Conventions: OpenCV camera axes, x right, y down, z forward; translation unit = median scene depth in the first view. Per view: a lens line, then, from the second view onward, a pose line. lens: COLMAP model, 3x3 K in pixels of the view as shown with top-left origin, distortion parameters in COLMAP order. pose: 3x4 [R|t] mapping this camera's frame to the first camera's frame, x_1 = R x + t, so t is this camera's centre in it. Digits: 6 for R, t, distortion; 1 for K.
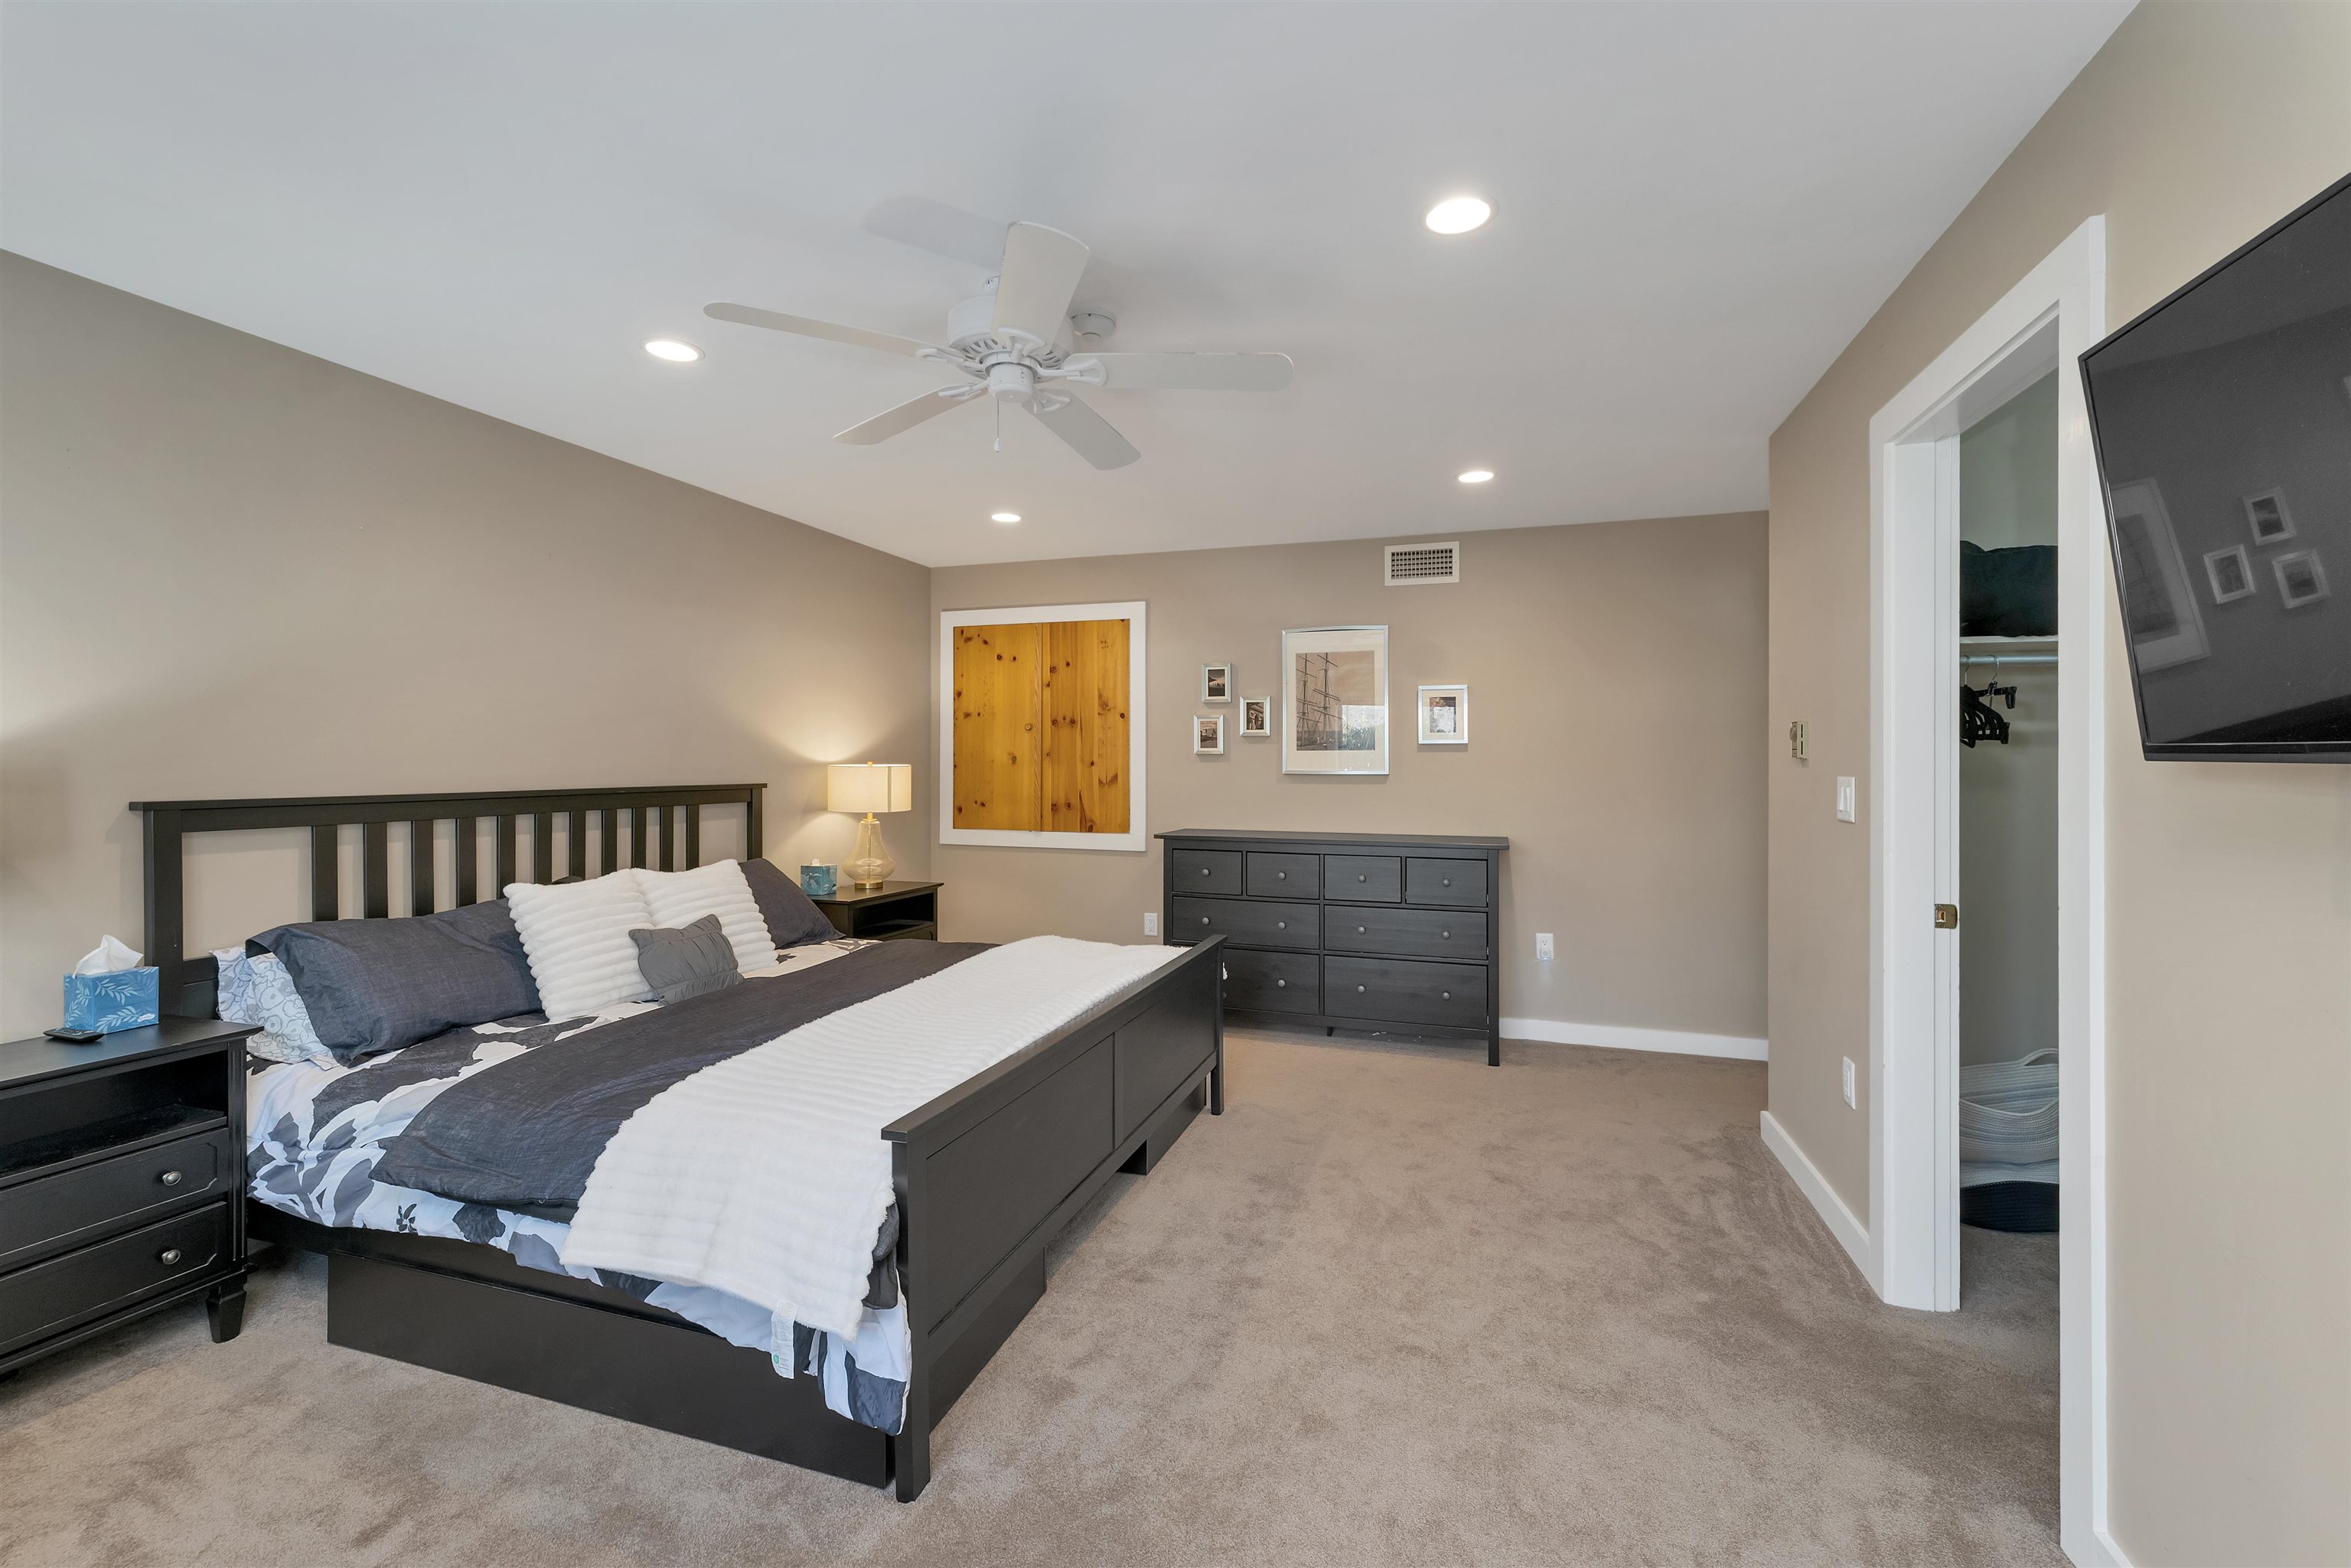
lens RADIAL K [[978.5, 0, 1175.5], [0, 978.5, 784.0], [0, 0, 1]] dist [0.001751, 0.000220]
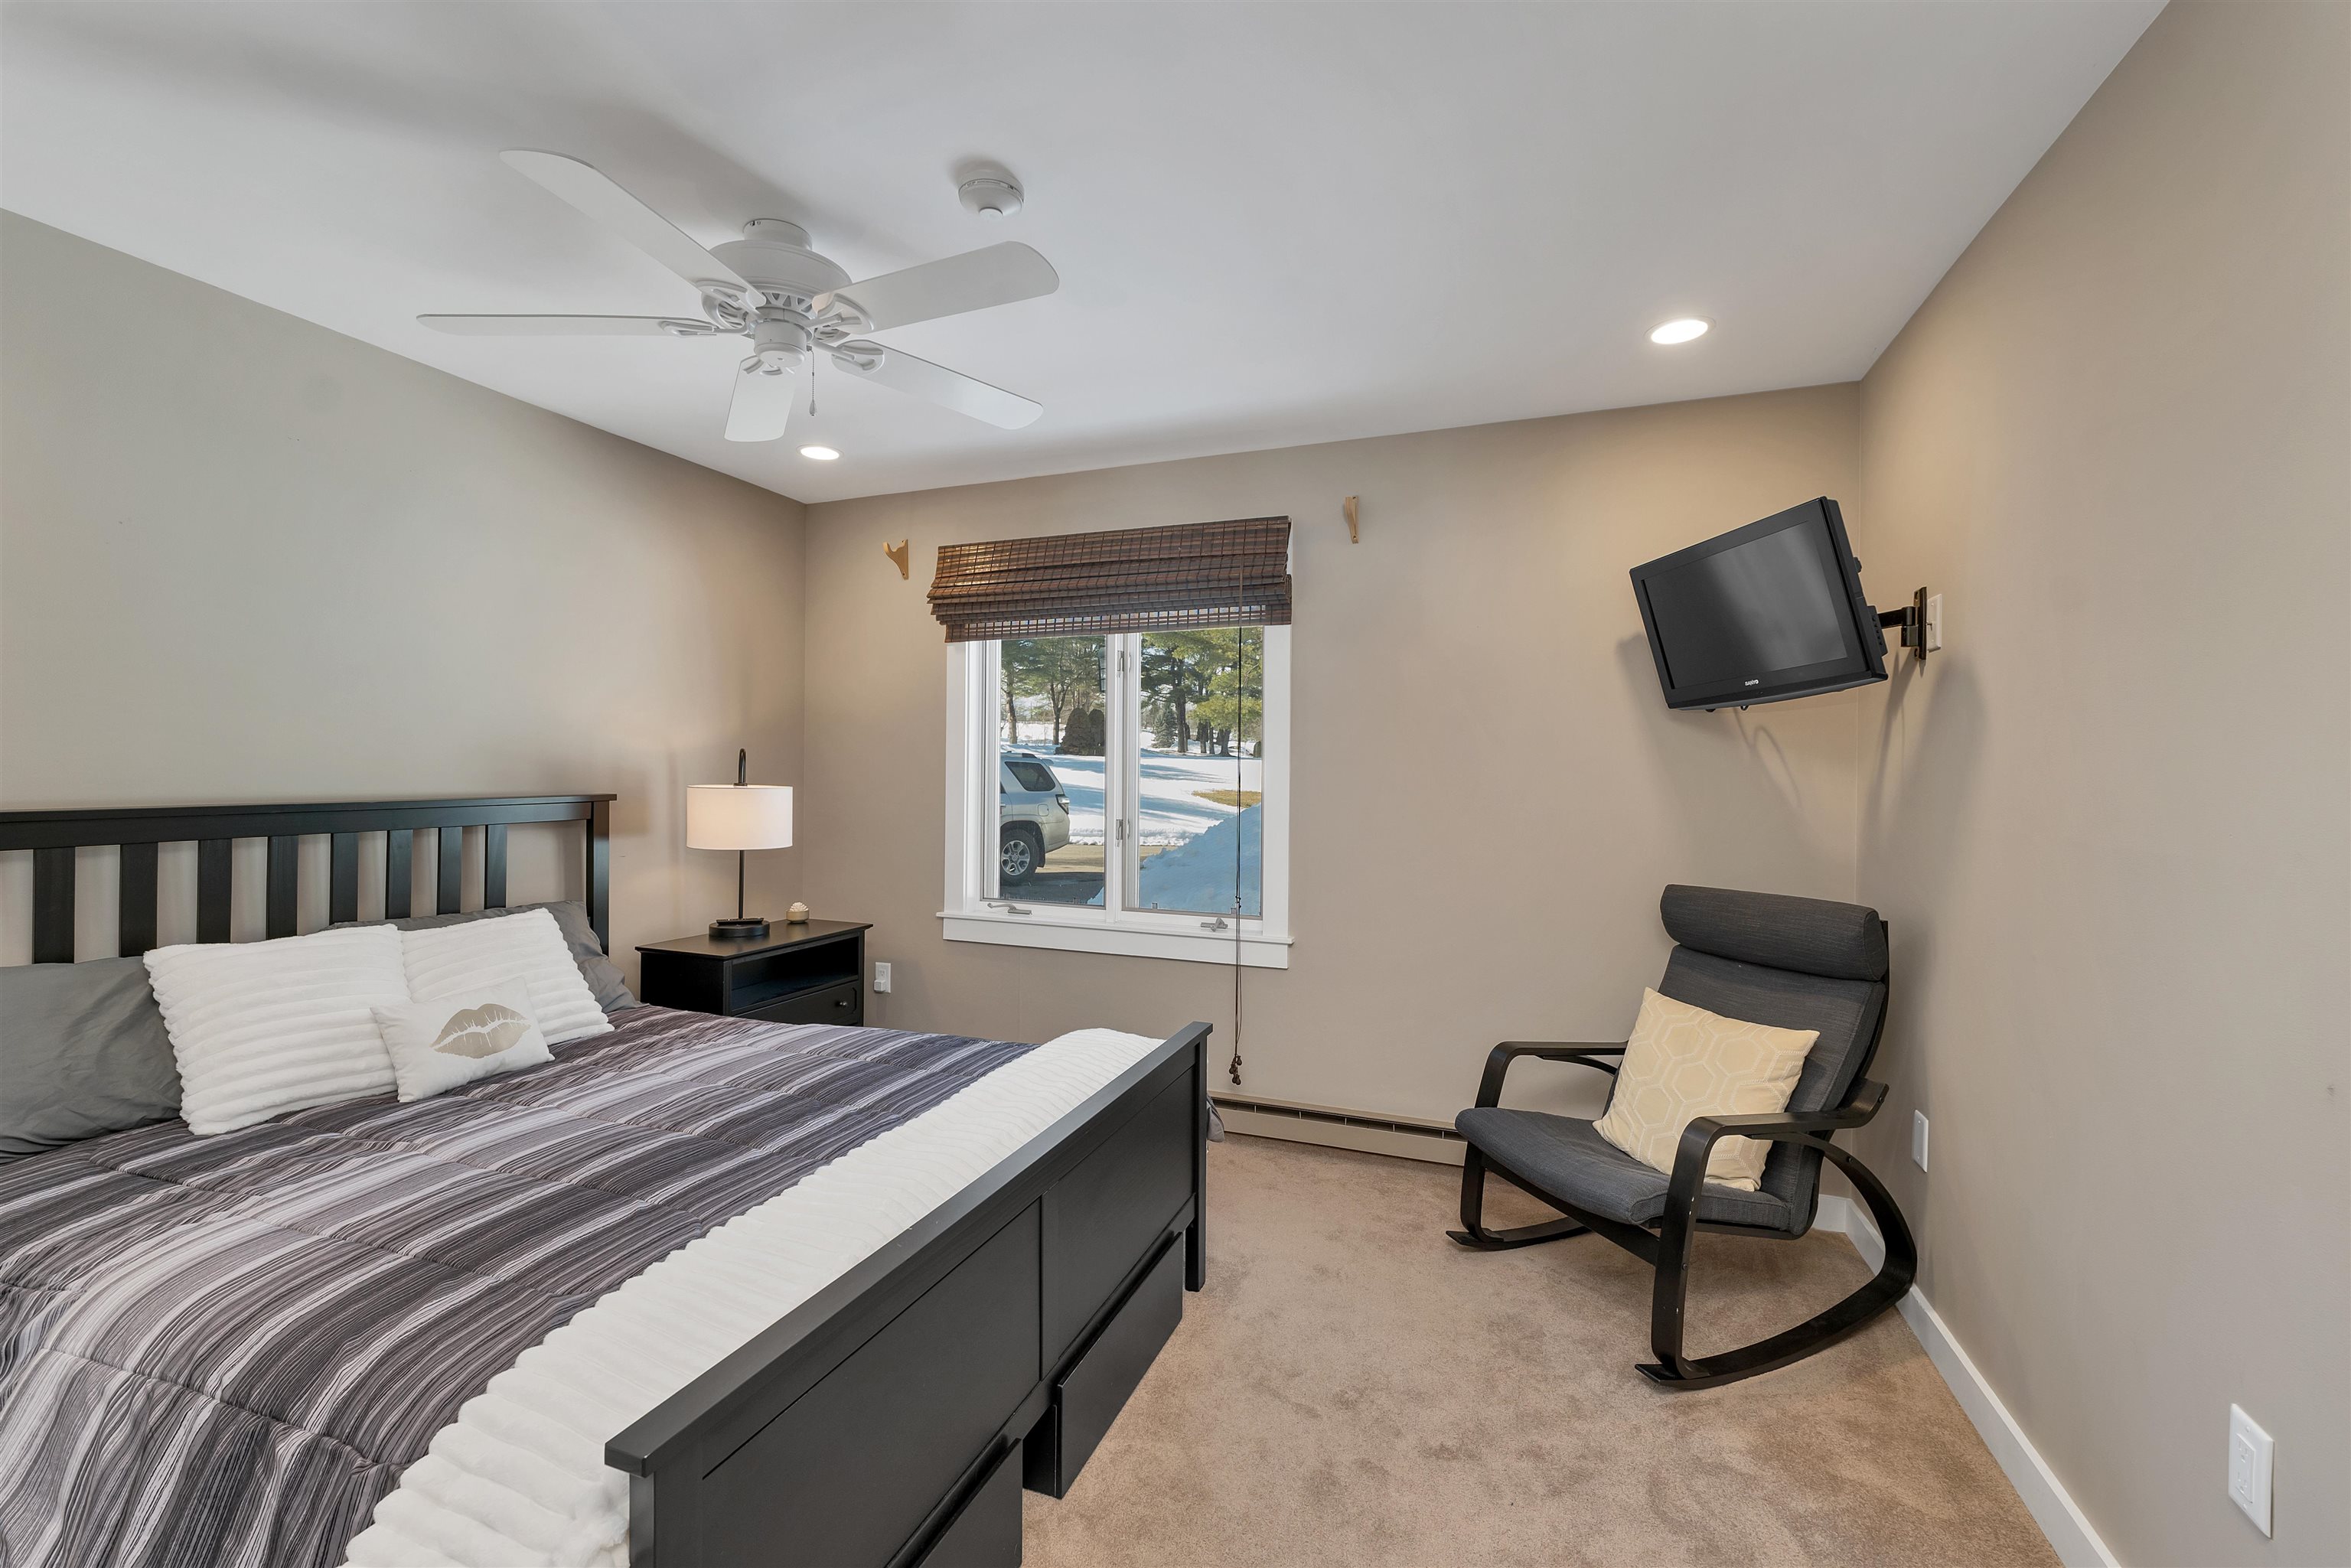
lens RADIAL K [[988.2, 0, 1174.4], [0, 988.2, 765.5], [0, 0, 1]] dist [0.000282, -0.000199]
pose [[0.998727, 0.004781, -0.050215, 0.046614], [-0.006187, 0.999592, -0.027871, -0.005498], [0.050061, 0.028146, 0.998349, 0.320947]]
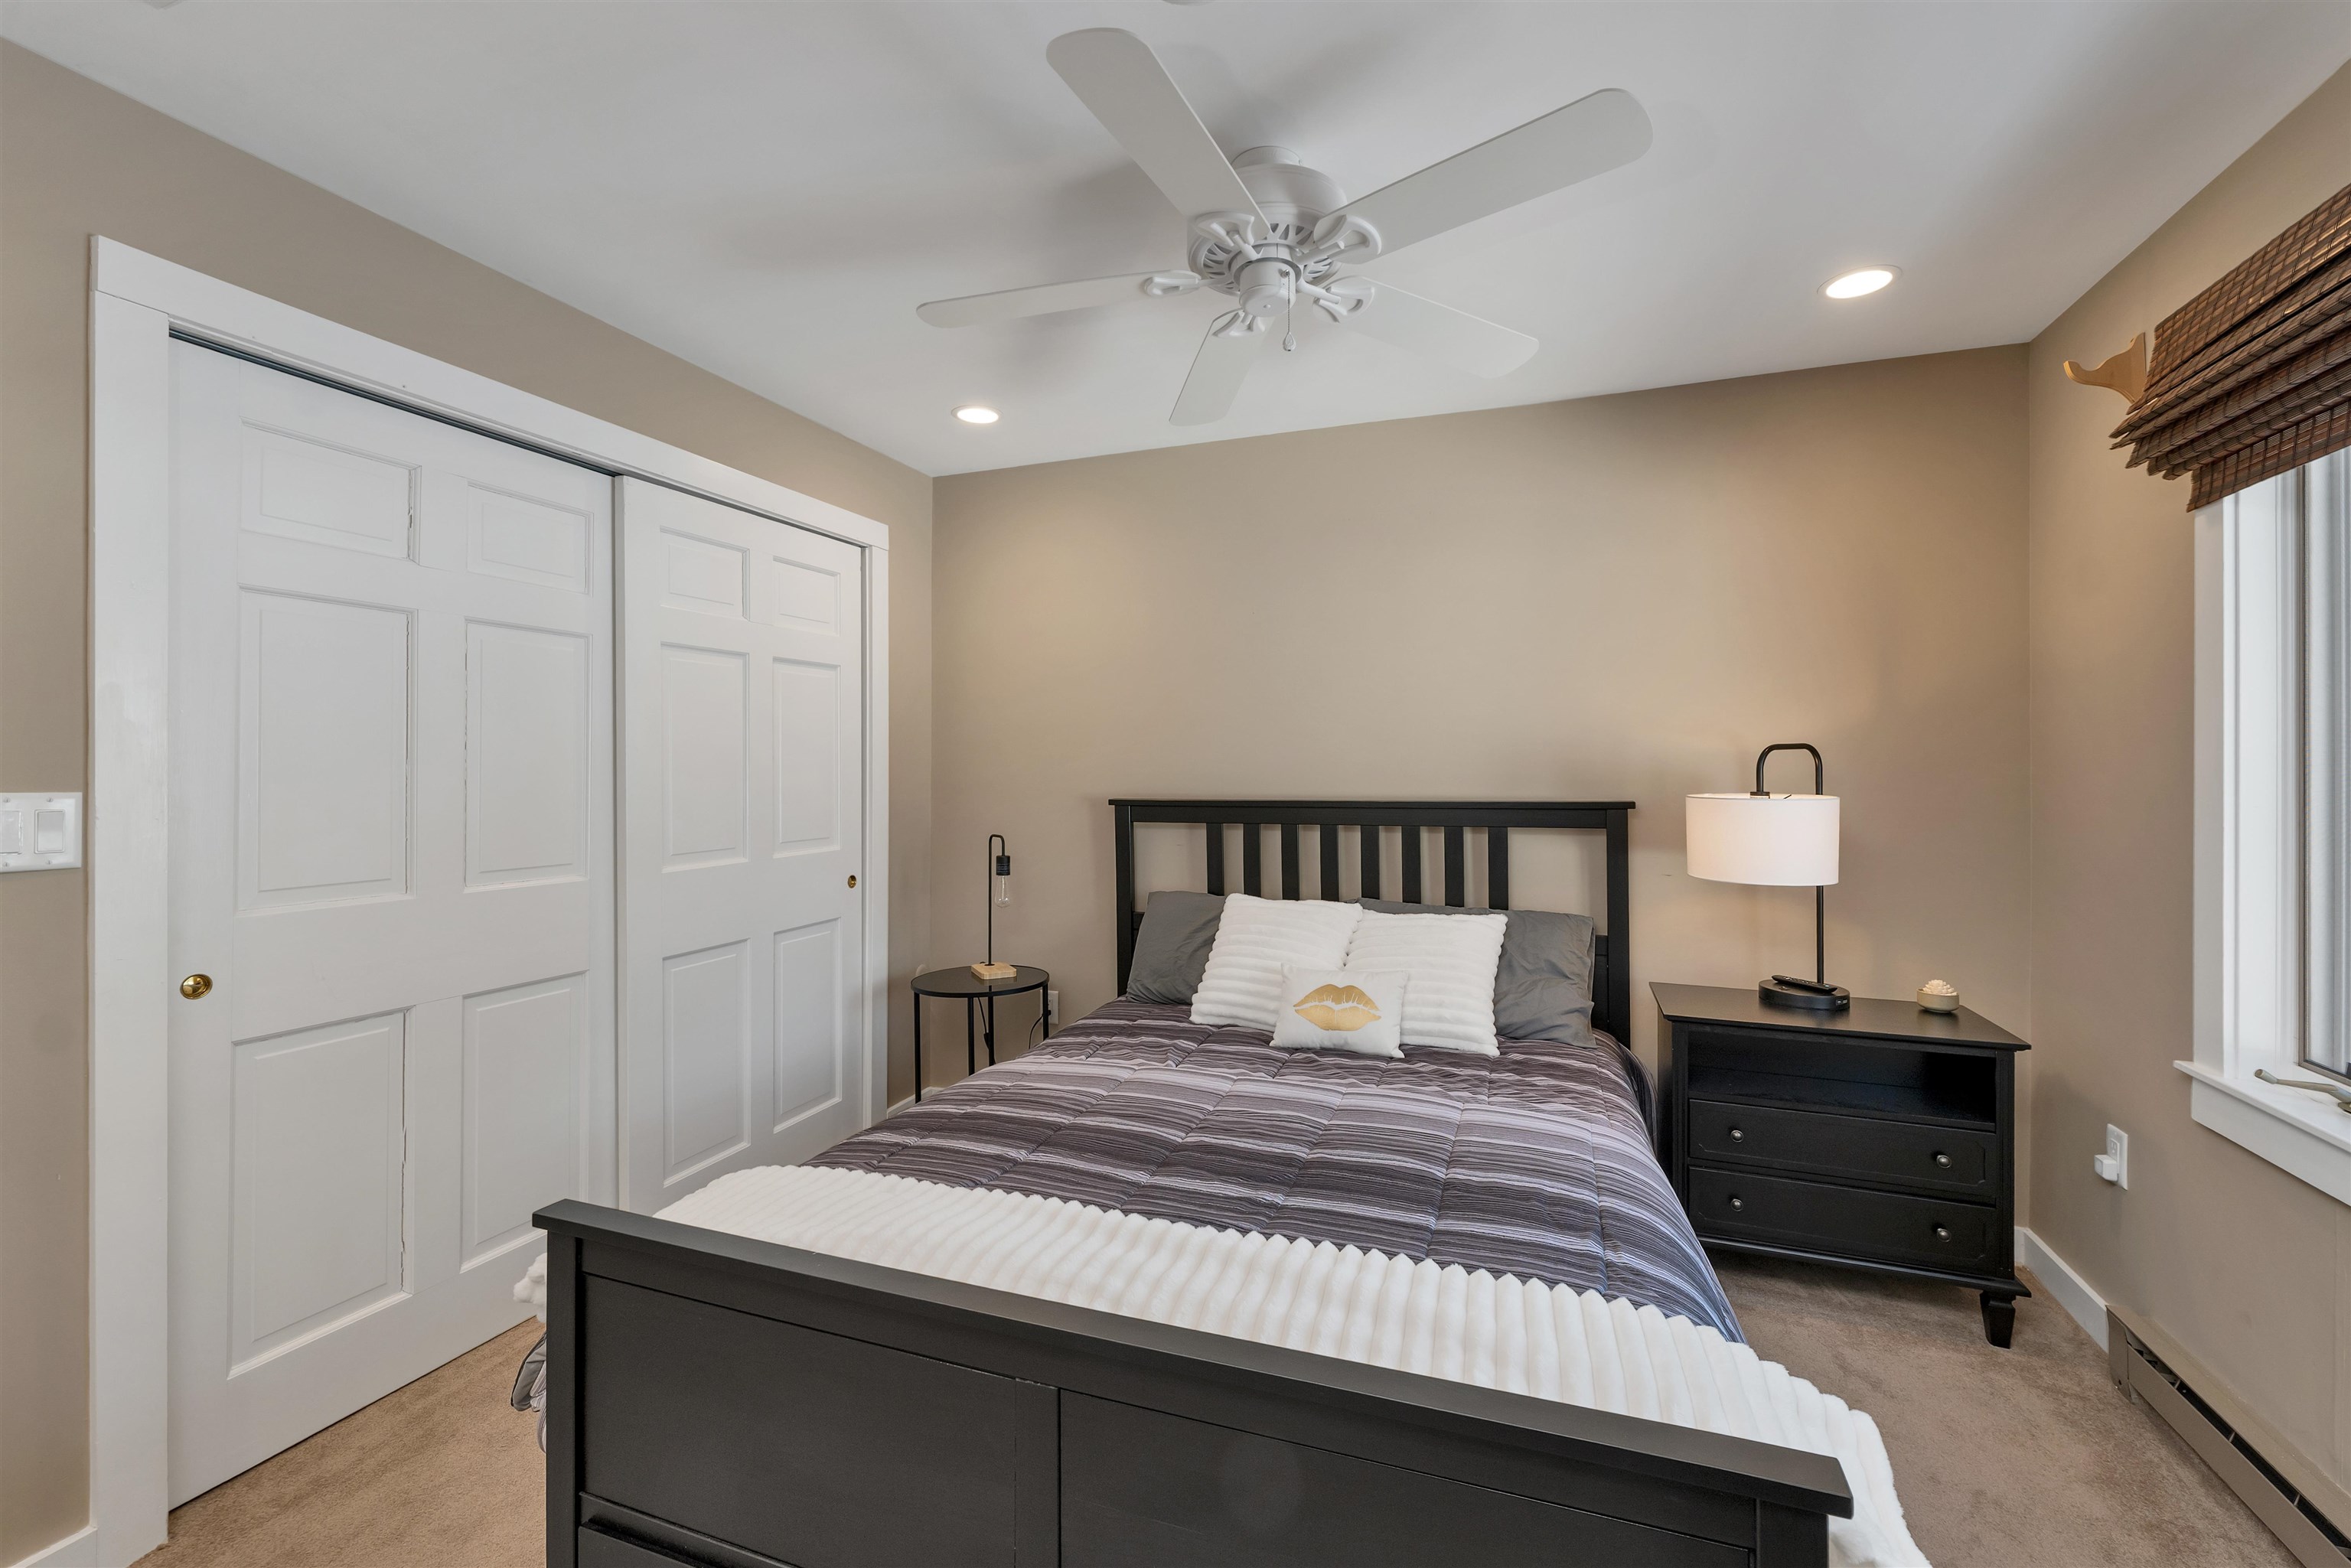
lens RADIAL K [[978.5, 0, 1175.5], [0, 978.5, 784.0], [0, 0, 1]] dist [0.001751, 0.000220]
pose [[-0.050353, 0.013230, -0.998644, 0.298768], [-0.020555, 0.999687, 0.014281, -0.020090], [0.998520, 0.021247, -0.050065, 0.893893]]
